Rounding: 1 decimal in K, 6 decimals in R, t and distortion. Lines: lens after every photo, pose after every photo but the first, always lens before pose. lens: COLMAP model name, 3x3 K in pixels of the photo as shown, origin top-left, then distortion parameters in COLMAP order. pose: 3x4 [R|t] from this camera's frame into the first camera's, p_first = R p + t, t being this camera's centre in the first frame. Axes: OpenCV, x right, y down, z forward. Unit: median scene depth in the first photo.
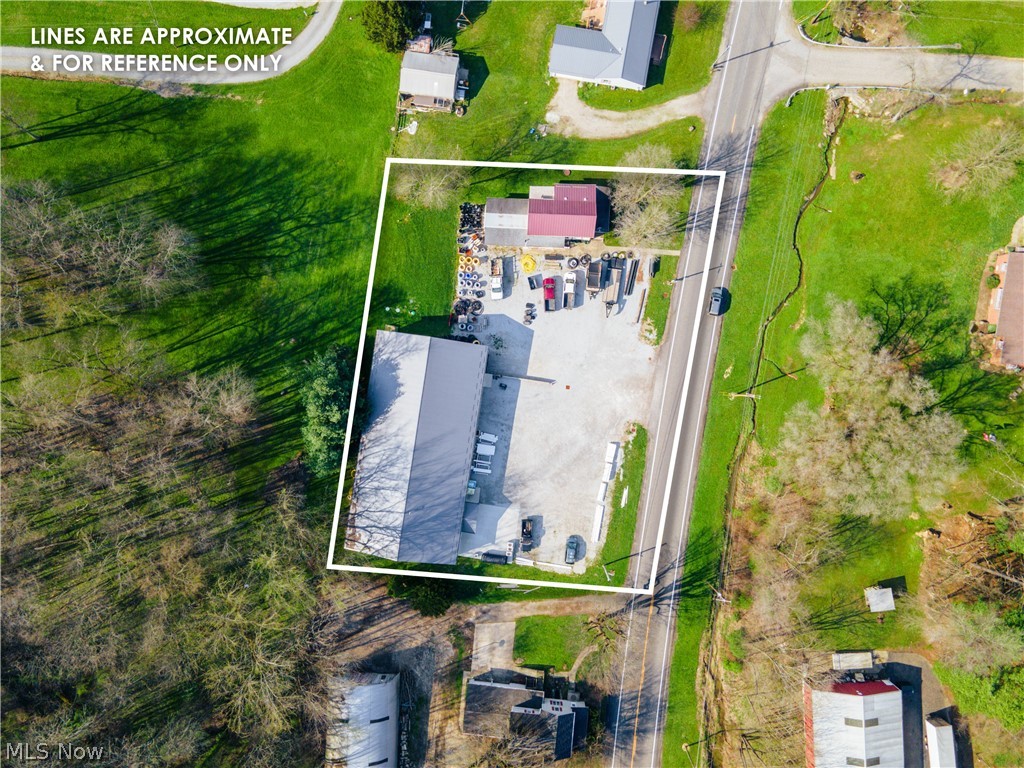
lens RADIAL K [[746.0, 0, 505.3], [0, 746.0, 383.1], [0, 0, 1]] dist [0.041825, -0.003883]
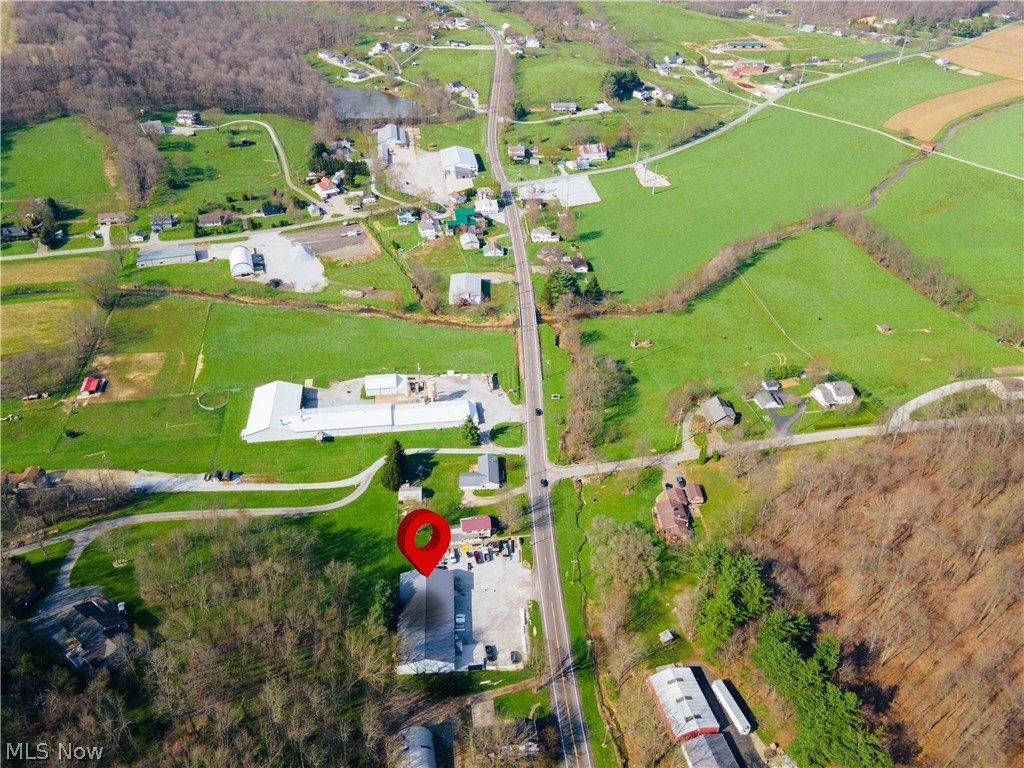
lens RADIAL K [[746.0, 0, 505.3], [0, 746.0, 383.1], [0, 0, 1]] dist [0.041825, -0.003883]
pose [[0.975294, -0.103350, 0.195244, -0.231262], [0.218901, 0.571048, -0.791193, 1.317907], [-0.029724, 0.814385, 0.579563, -0.663289]]
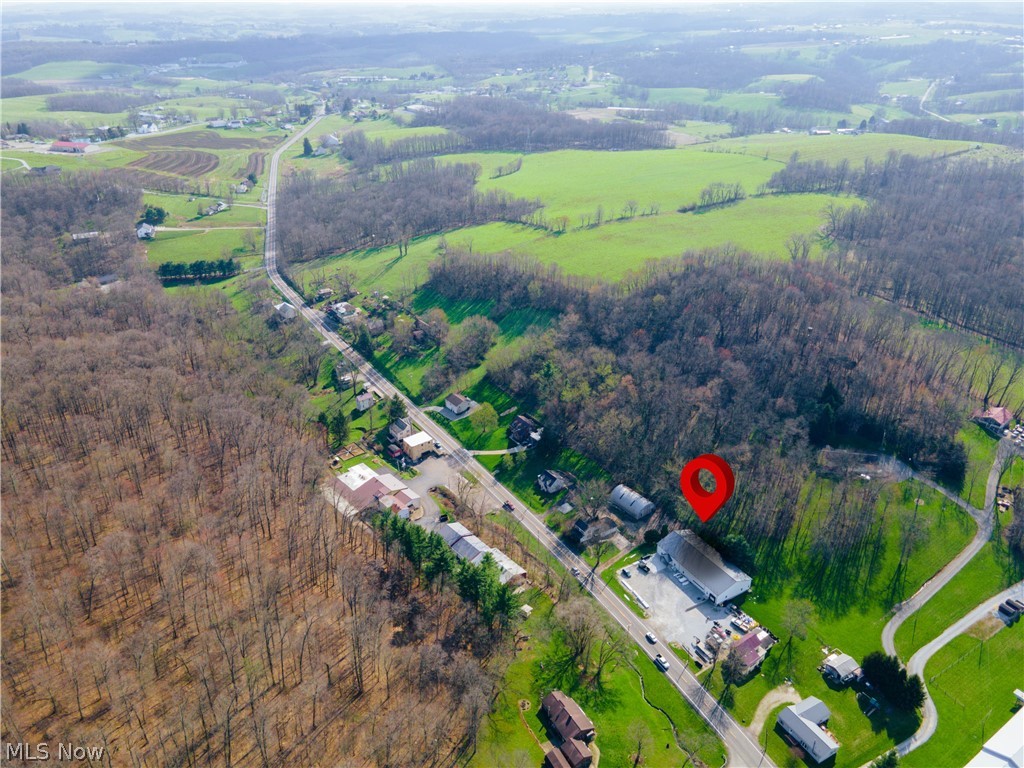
lens RADIAL K [[746.0, 0, 505.3], [0, 746.0, 383.1], [0, 0, 1]] dist [0.041825, -0.003883]
pose [[-0.783037, 0.303276, -0.543025, 1.525132], [-0.621648, -0.353309, 0.699089, -1.011912], [0.020161, 0.884984, 0.465185, -0.687126]]
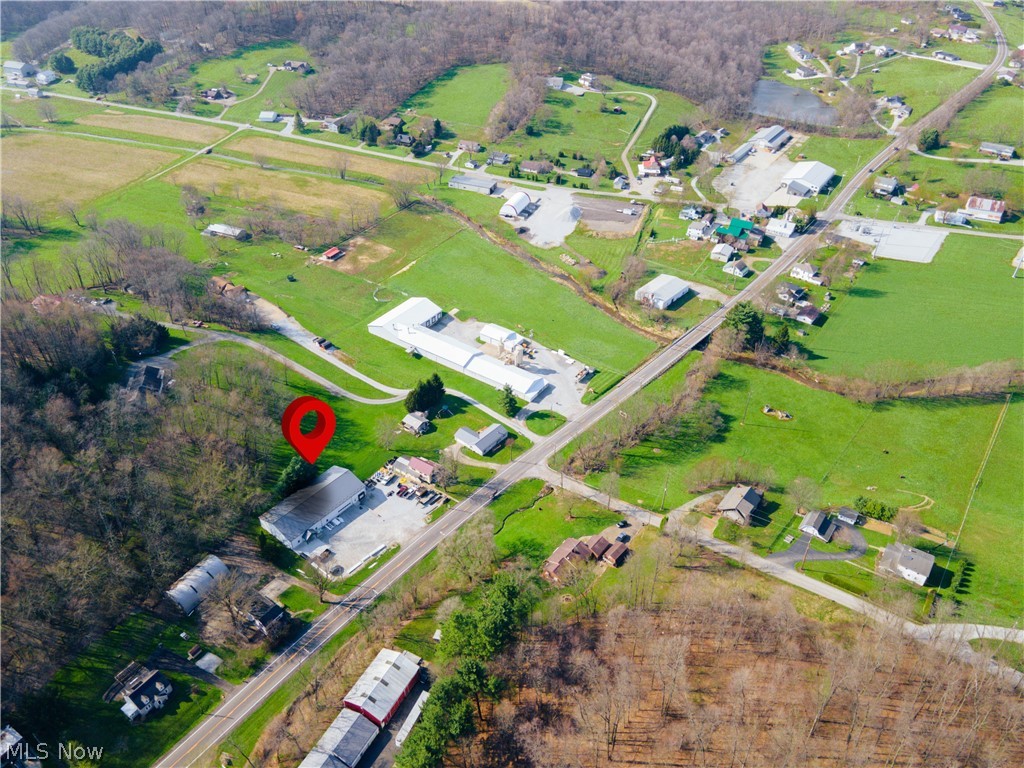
lens RADIAL K [[746.0, 0, 505.3], [0, 746.0, 383.1], [0, 0, 1]] dist [0.041825, -0.003883]
pose [[0.863791, 0.320988, -0.388370, 1.128809], [-0.503314, 0.514175, -0.694477, 1.157938], [-0.023229, 0.795355, 0.605698, -0.680226]]
